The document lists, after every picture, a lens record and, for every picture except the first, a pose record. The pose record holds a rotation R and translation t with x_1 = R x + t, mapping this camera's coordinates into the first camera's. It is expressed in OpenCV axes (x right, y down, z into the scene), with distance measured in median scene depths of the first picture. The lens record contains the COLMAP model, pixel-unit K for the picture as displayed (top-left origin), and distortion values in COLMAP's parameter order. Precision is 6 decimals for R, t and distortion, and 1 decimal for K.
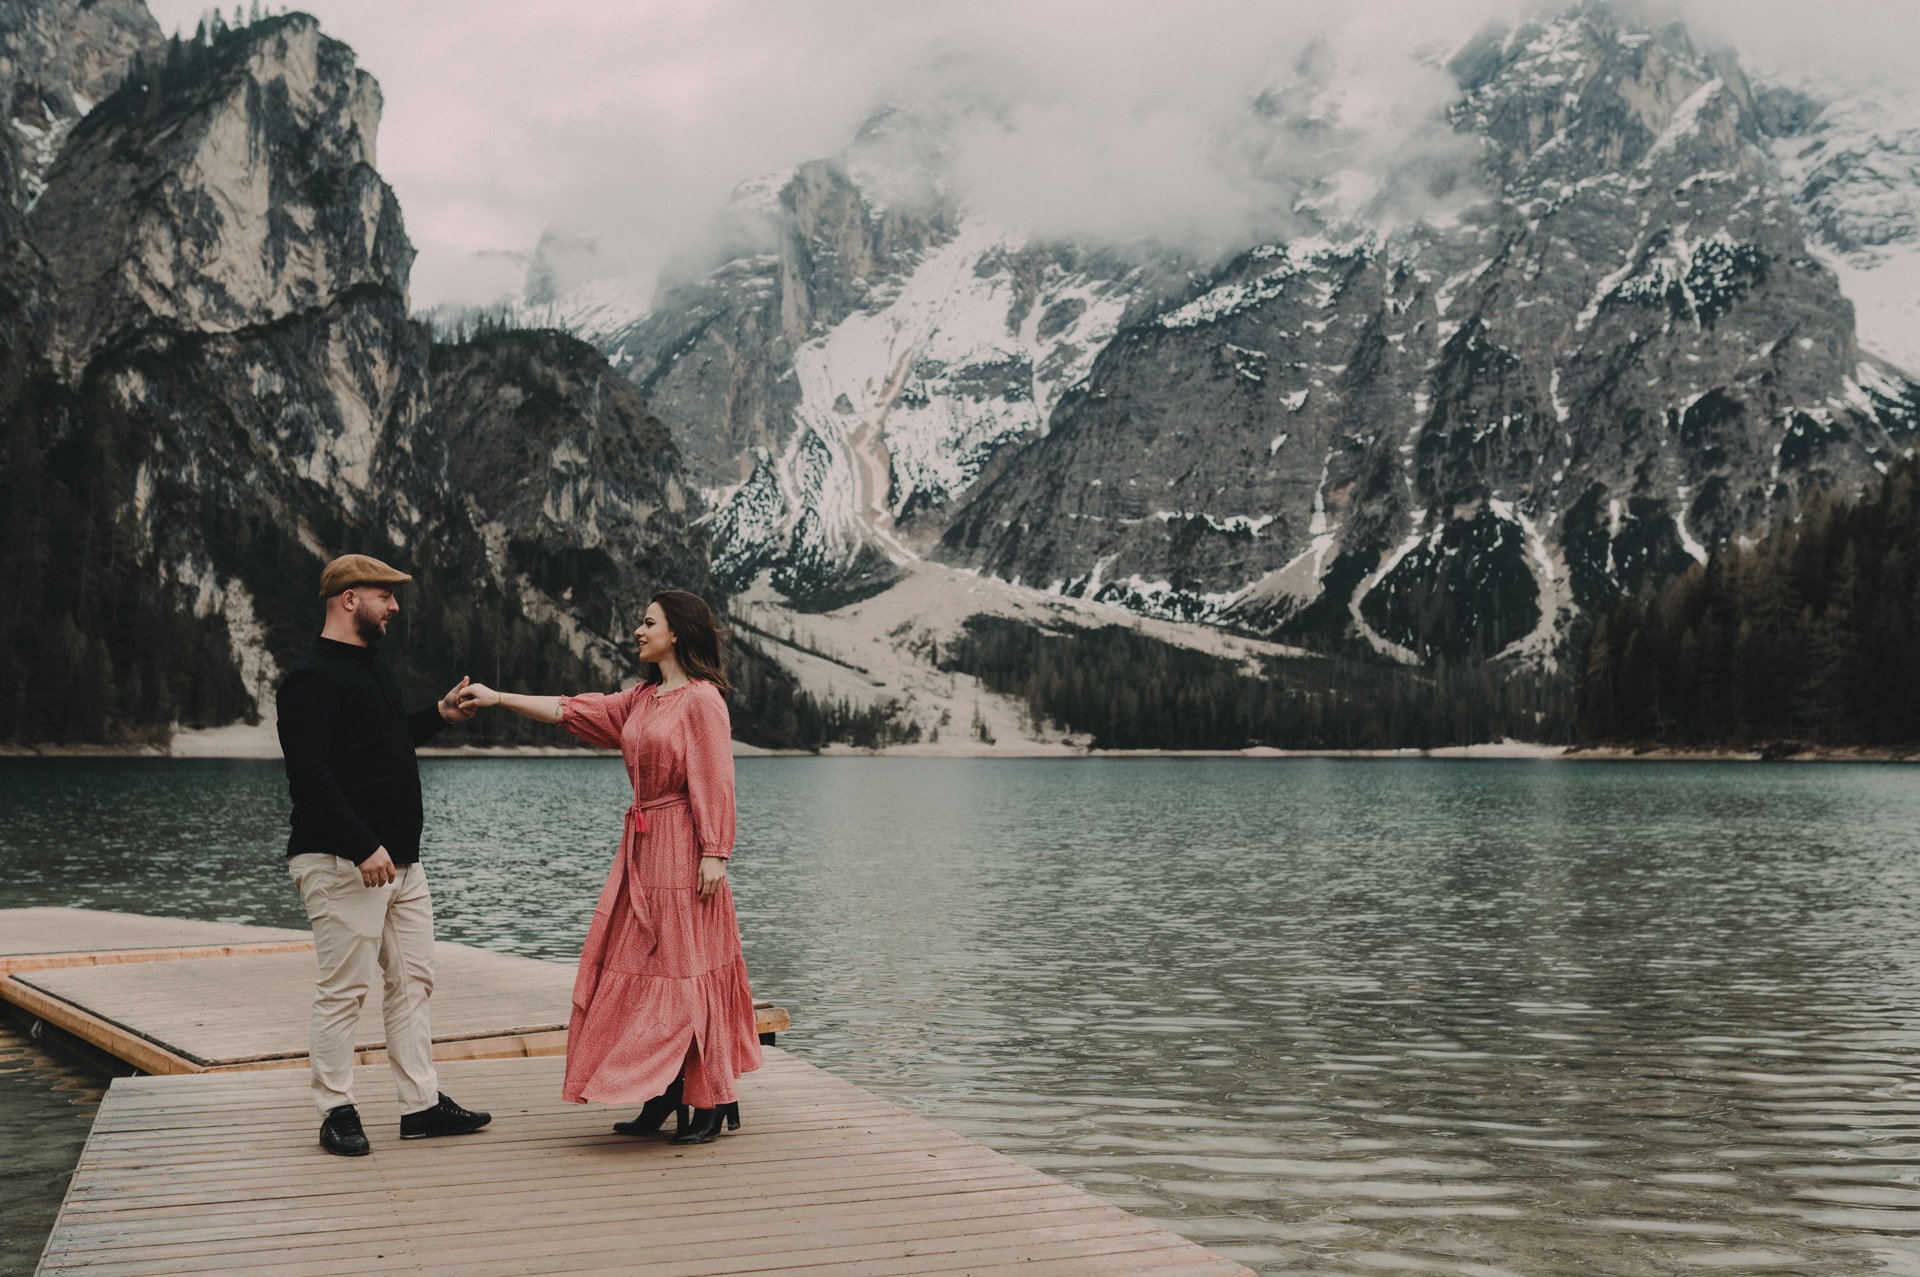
lens RADIAL K [[1955.2, 0, 959.5], [0, 1955.2, 625.0], [0, 0, 1]] dist [-0.037297, 0.000000]
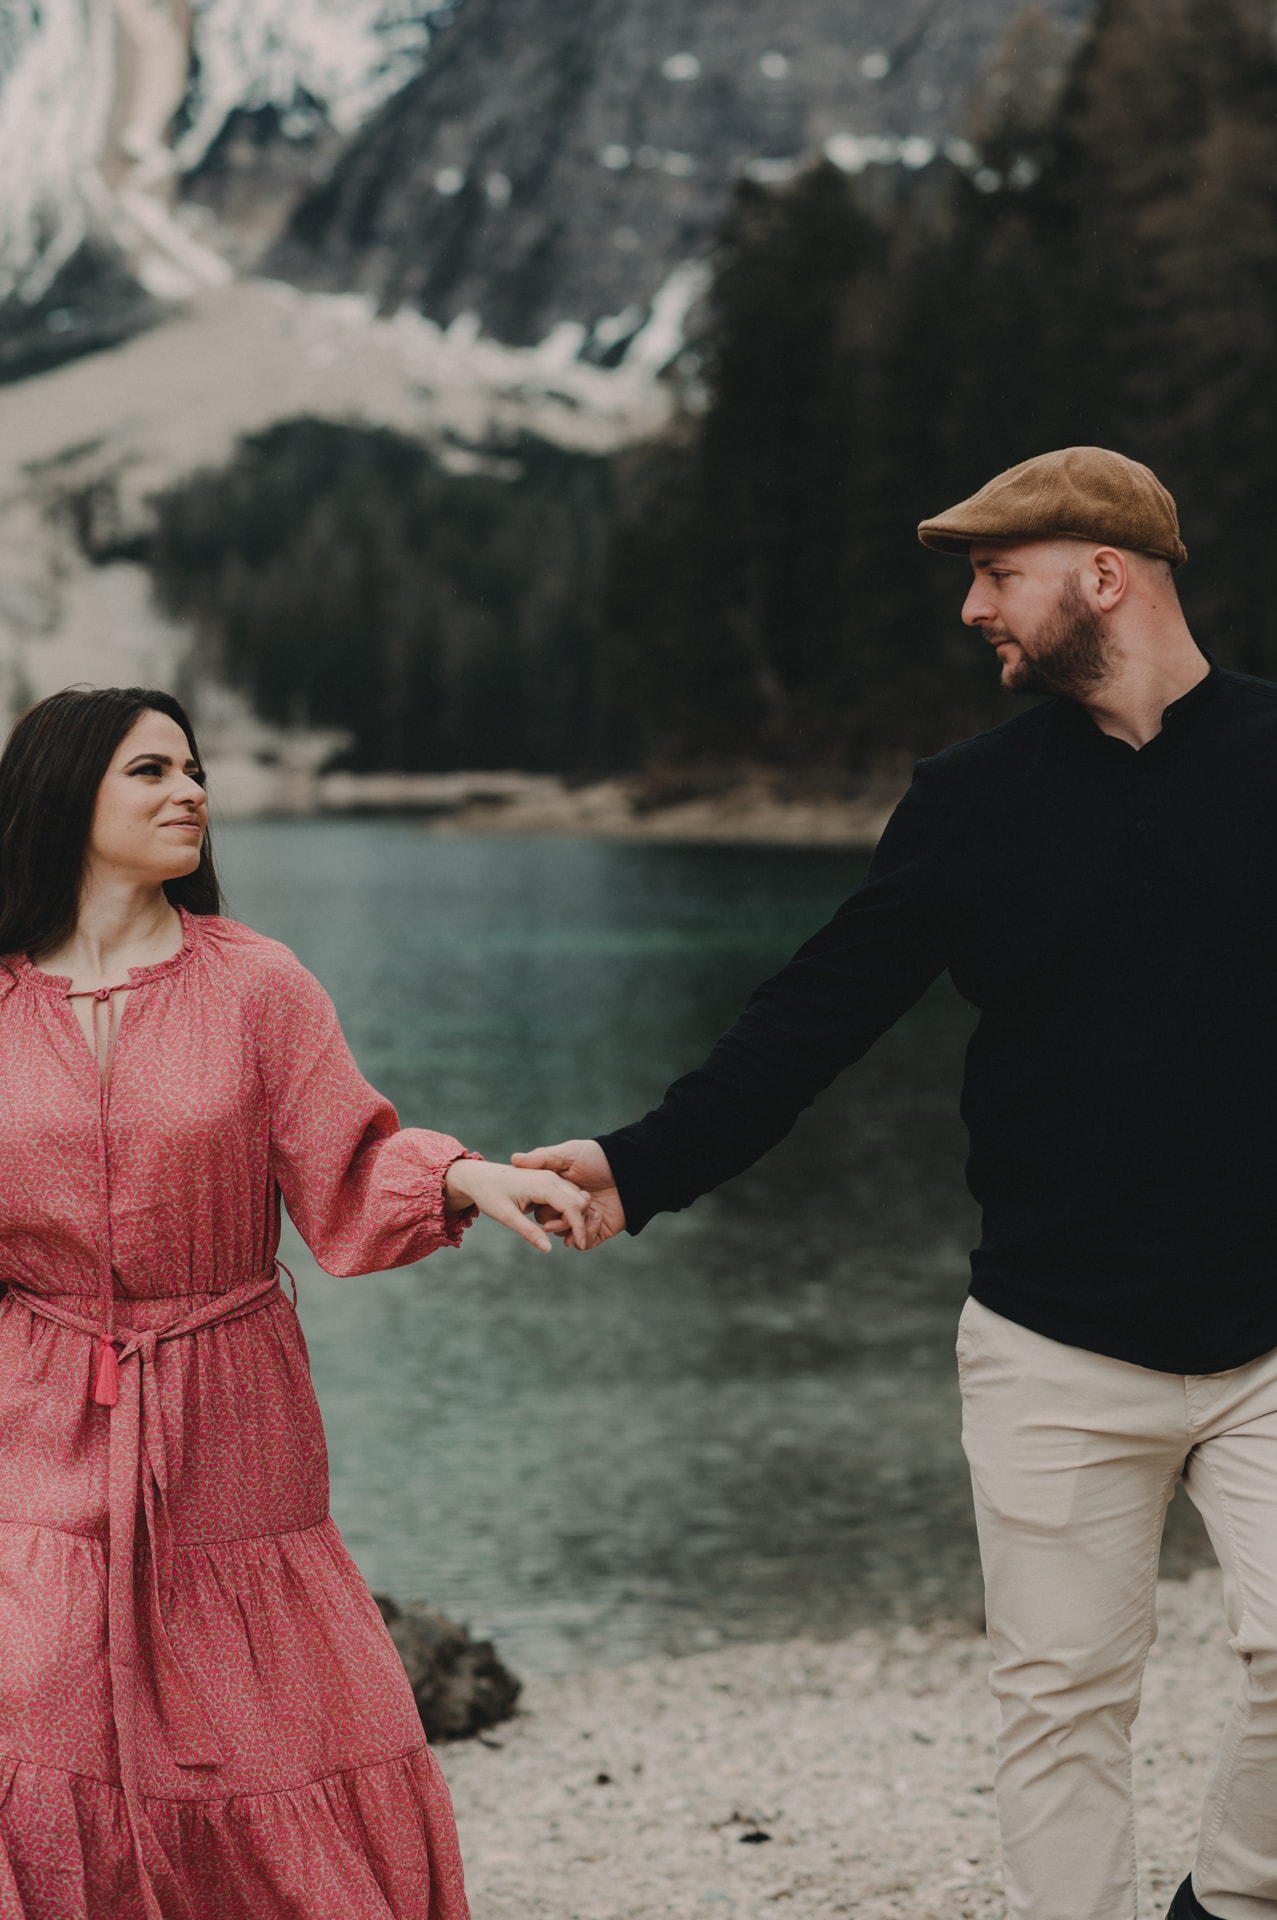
lens RADIAL K [[4653.2, 0, 625.8], [0, 4653.2, 949.8], [0, 0, 1]] dist [-0.051762, 0.000000]
pose [[0.999832, -0.006718, -0.017045, 0.073527], [0.008422, 0.994754, 0.101953, 0.005149], [0.016271, -0.102079, 0.994643, 0.089452]]
